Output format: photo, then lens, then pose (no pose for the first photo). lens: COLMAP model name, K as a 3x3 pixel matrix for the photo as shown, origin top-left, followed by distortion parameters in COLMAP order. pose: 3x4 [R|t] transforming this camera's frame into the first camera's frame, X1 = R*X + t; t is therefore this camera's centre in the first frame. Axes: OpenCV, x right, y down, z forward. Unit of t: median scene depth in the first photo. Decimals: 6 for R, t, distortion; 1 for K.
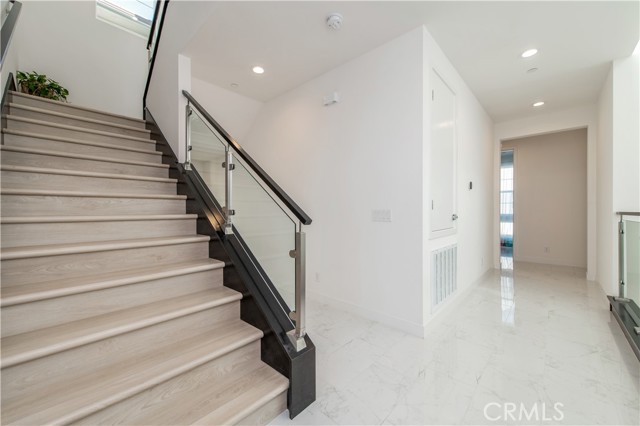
lens RADIAL K [[249.4, 0, 321.0], [0, 249.4, 211.5], [0, 0, 1]] dist [0.006815, -0.000129]
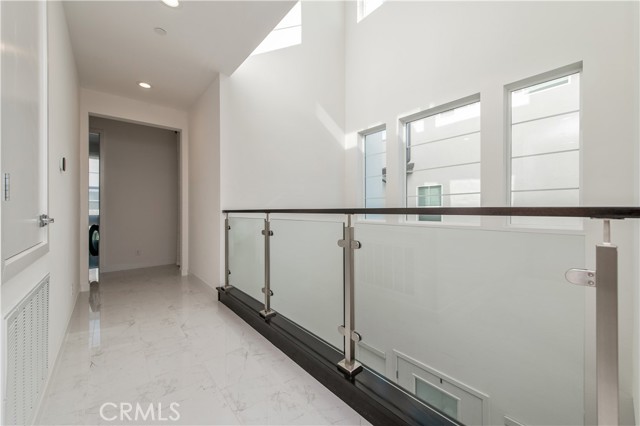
lens RADIAL K [[249.4, 0, 321.0], [0, 249.4, 211.5], [0, 0, 1]] dist [0.006815, -0.000129]
pose [[0.123285, -0.001674, 0.992370, 0.120791], [0.012580, 0.999921, 0.000124, 0.011991], [-0.992292, 0.012469, 0.123296, 0.404773]]
